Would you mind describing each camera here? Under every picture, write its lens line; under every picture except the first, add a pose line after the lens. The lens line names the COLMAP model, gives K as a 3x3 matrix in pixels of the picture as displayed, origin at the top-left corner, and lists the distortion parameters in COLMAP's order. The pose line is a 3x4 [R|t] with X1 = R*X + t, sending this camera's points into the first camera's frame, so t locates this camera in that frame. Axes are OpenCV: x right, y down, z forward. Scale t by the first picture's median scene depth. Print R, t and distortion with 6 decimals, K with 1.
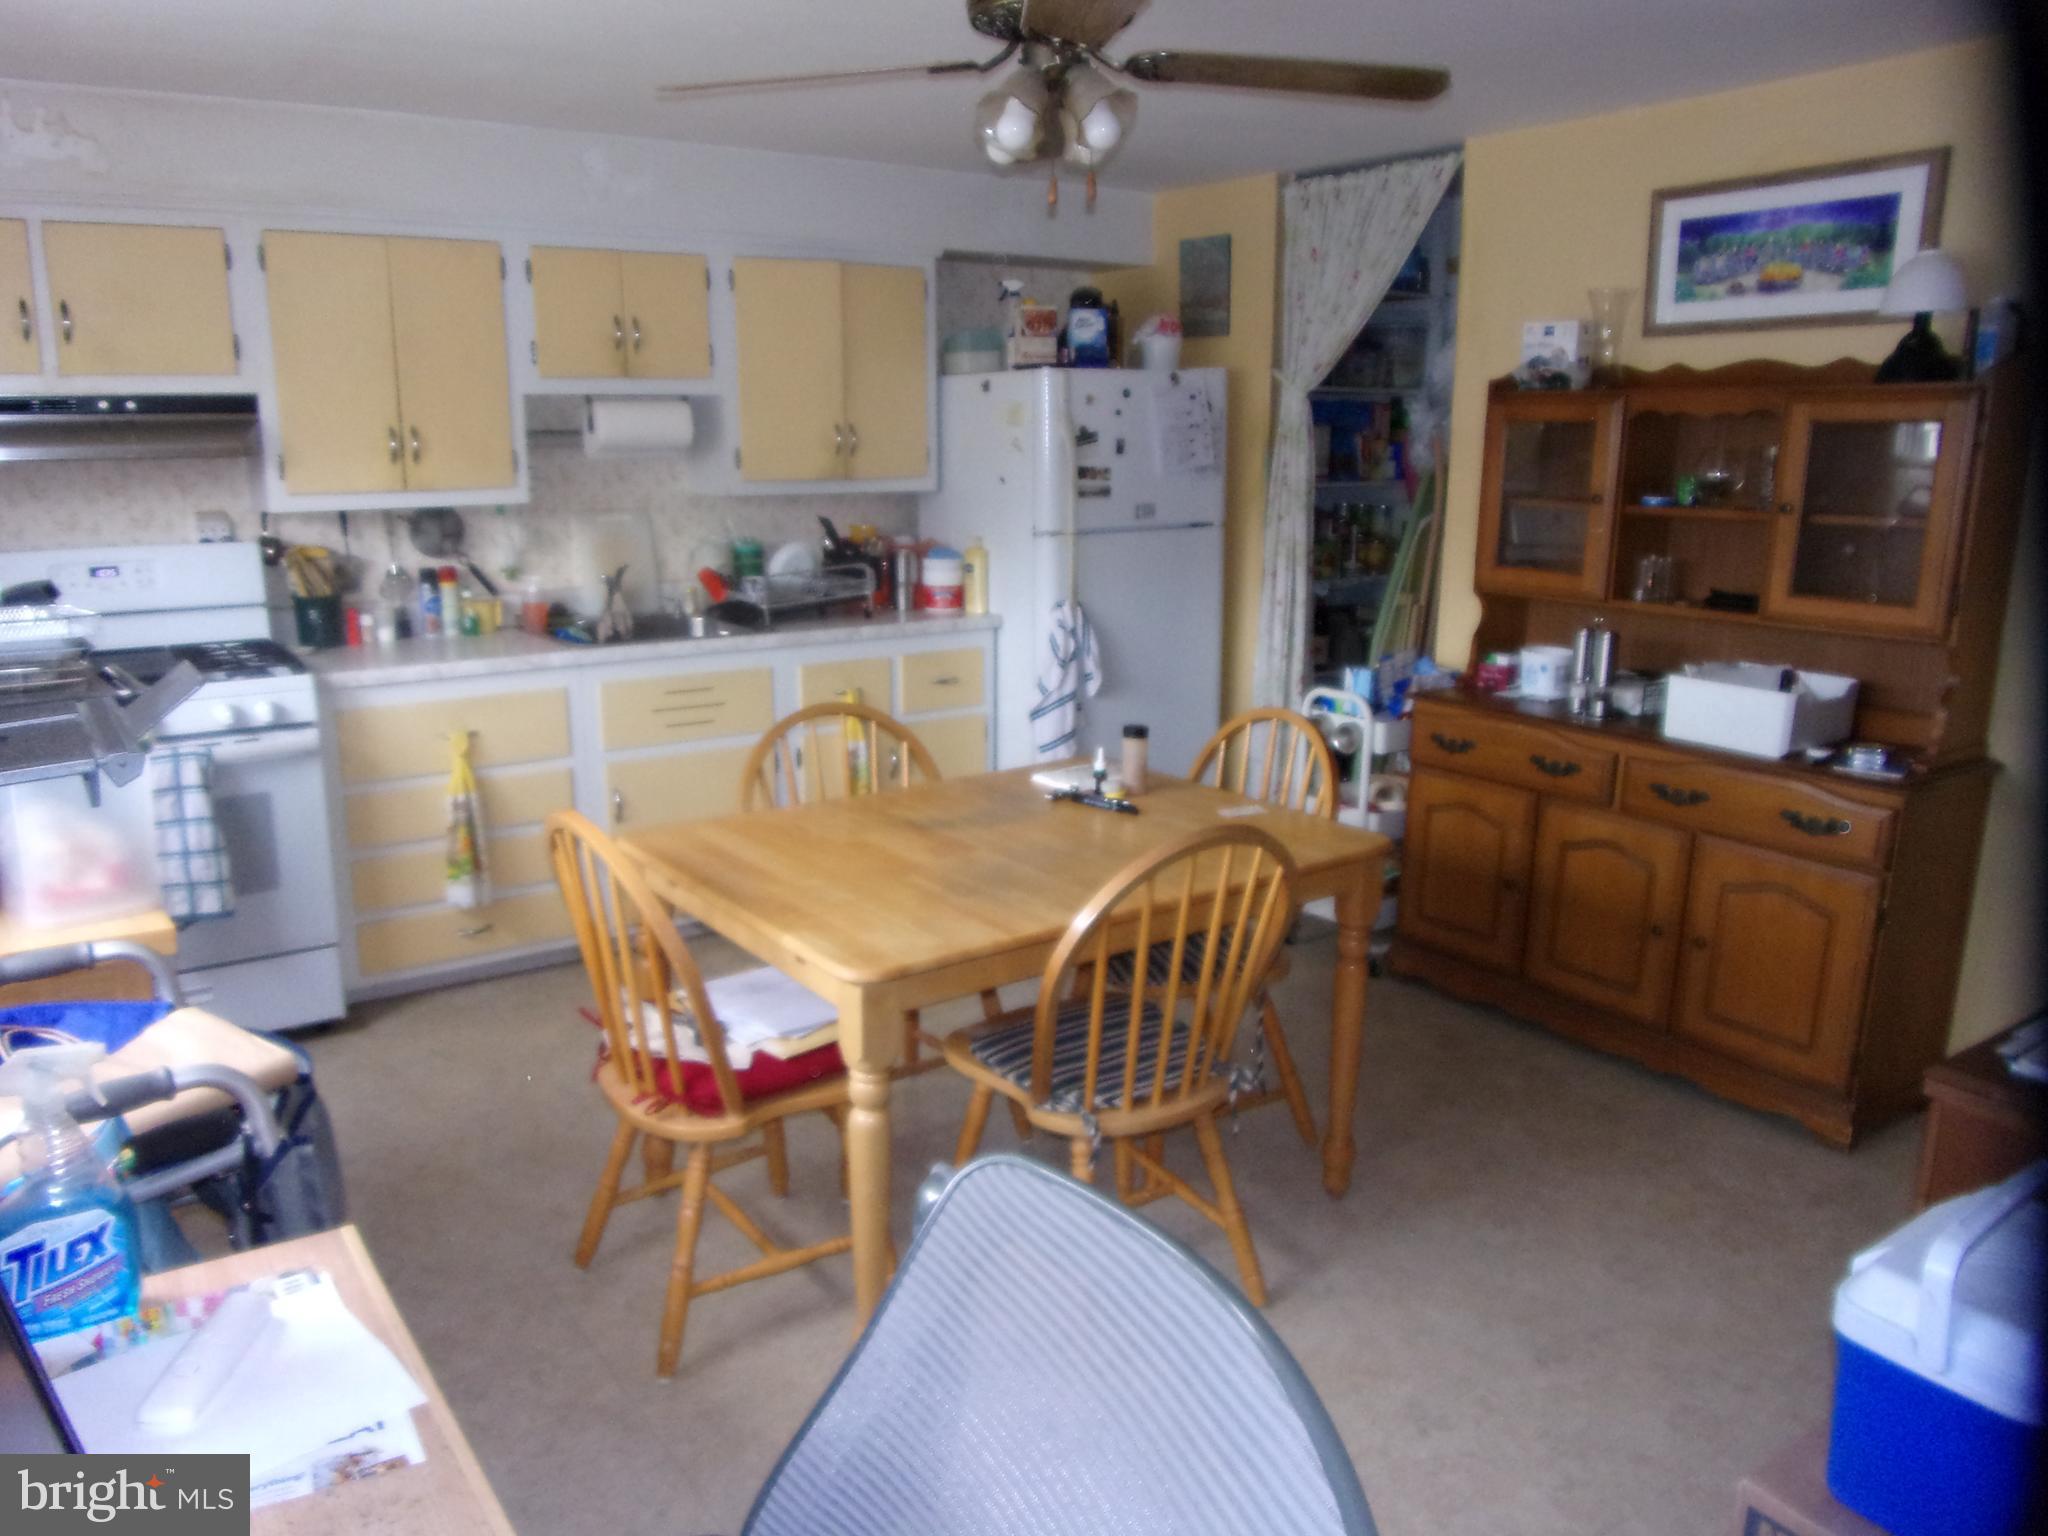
lens RADIAL K [[1425.3, 0, 1024.0], [0, 1425.3, 768.0], [0, 0, 1]] dist [-0.093714, 0.039531]
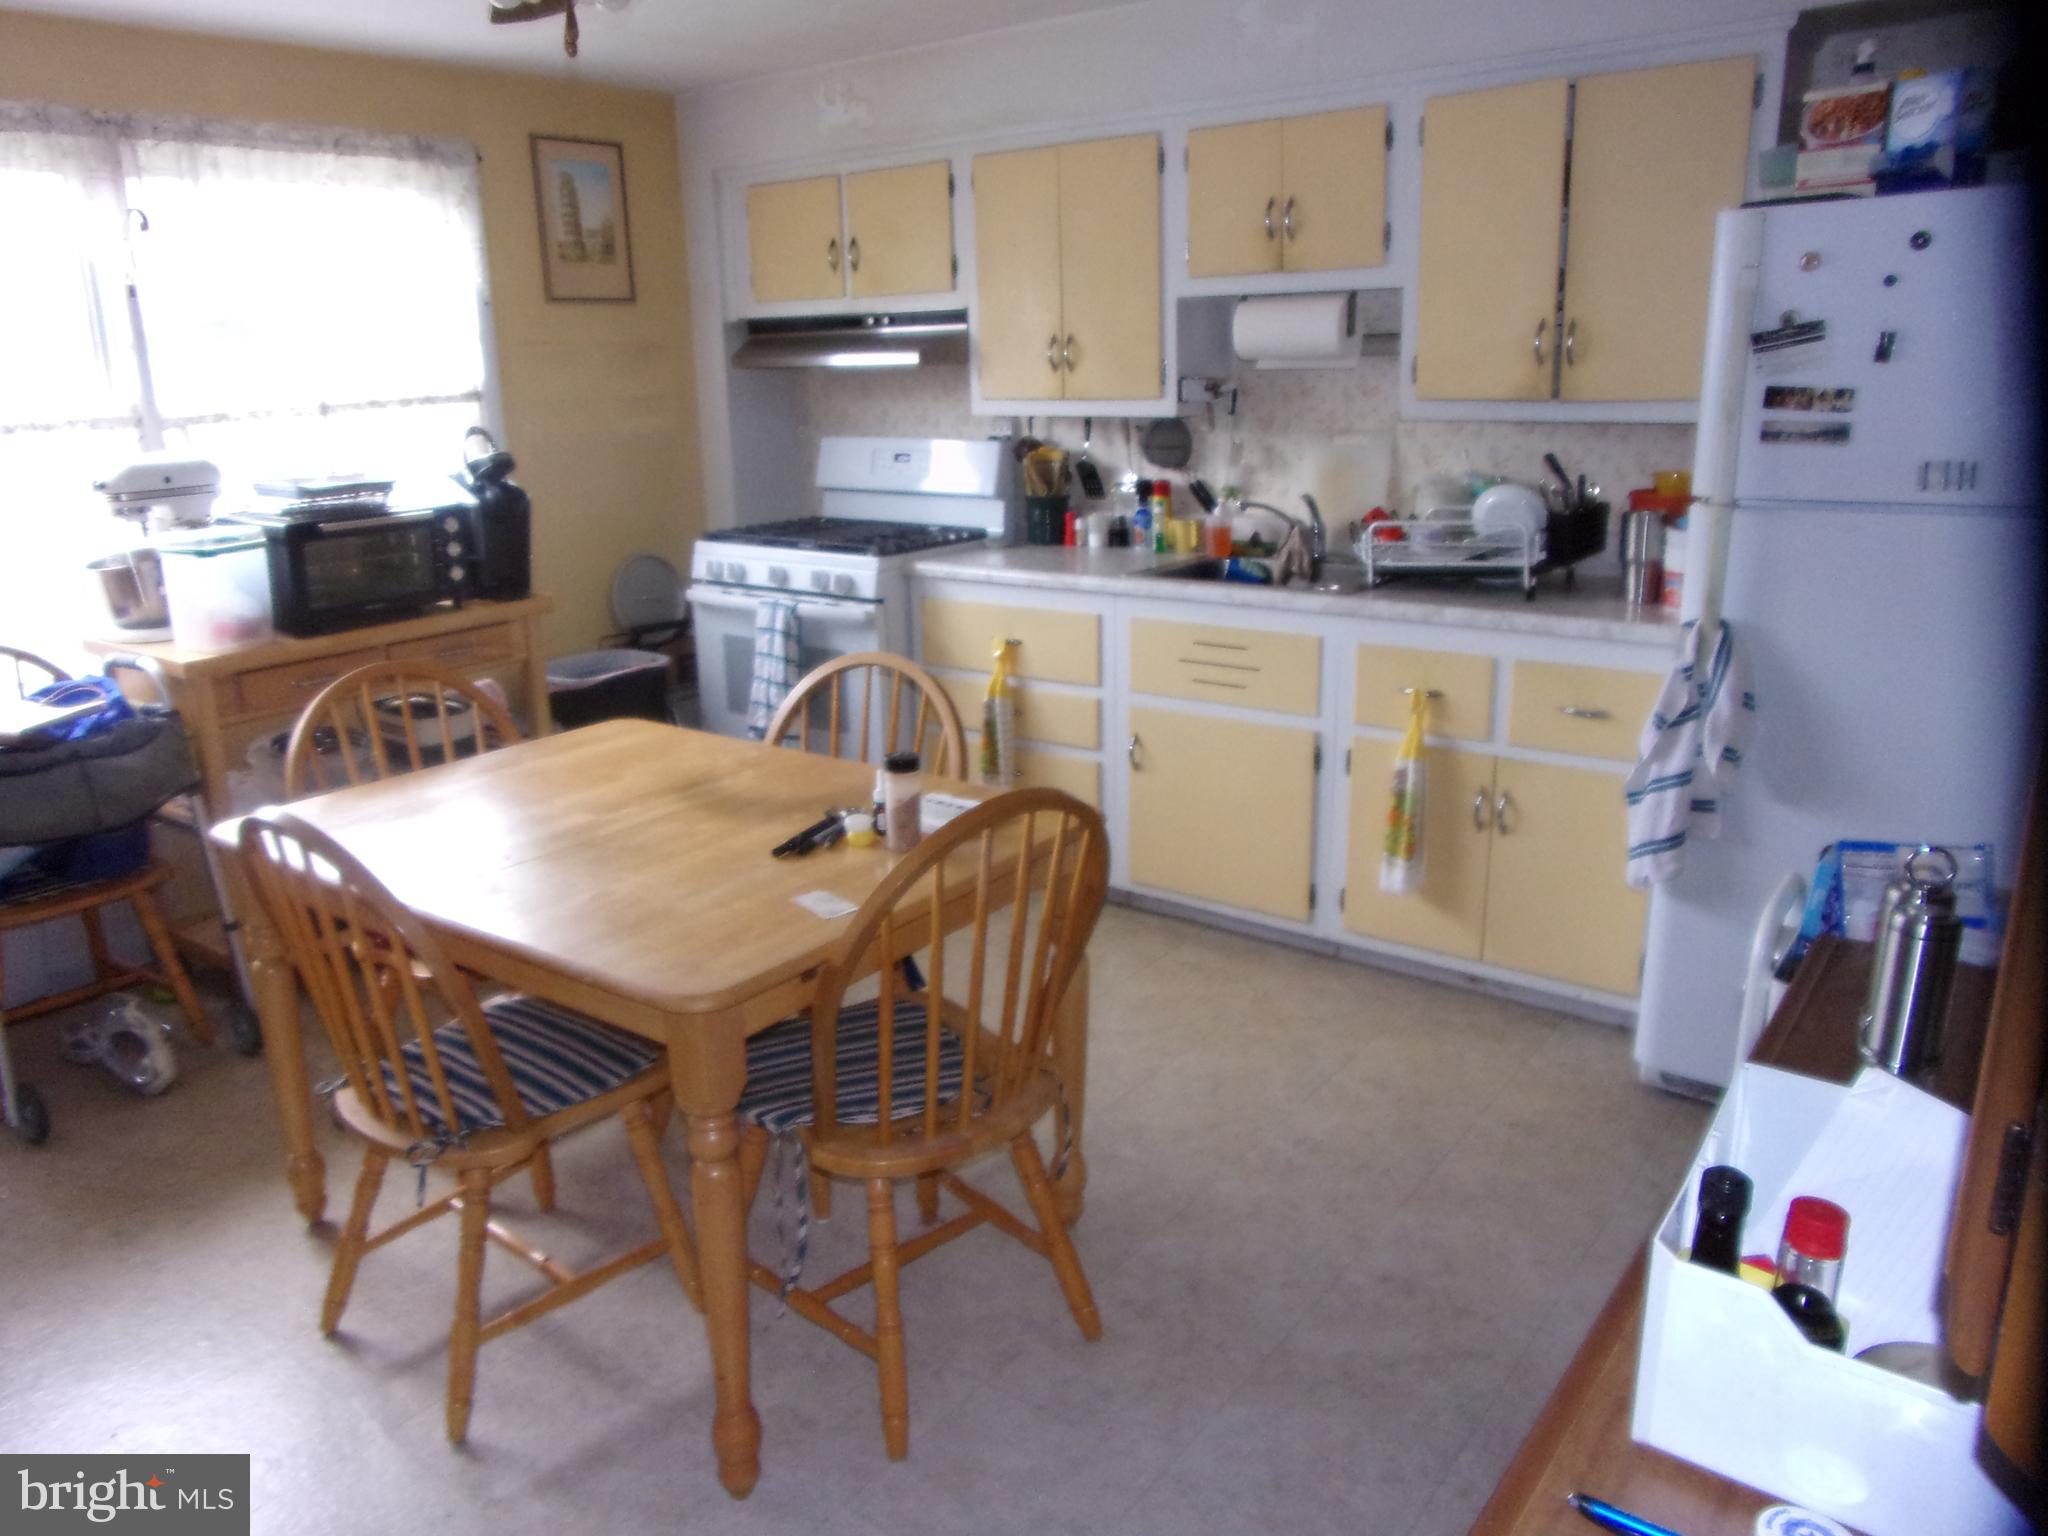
lens RADIAL K [[1499.9, 0, 982.4], [0, 1499.9, 751.8], [0, 0, 1]] dist [-0.034892, 0.041656]
pose [[0.283725, 0.234600, -0.929765, 0.570650], [-0.199501, 0.962835, 0.182065, -0.127691], [0.937923, 0.133832, 0.319983, 0.583074]]
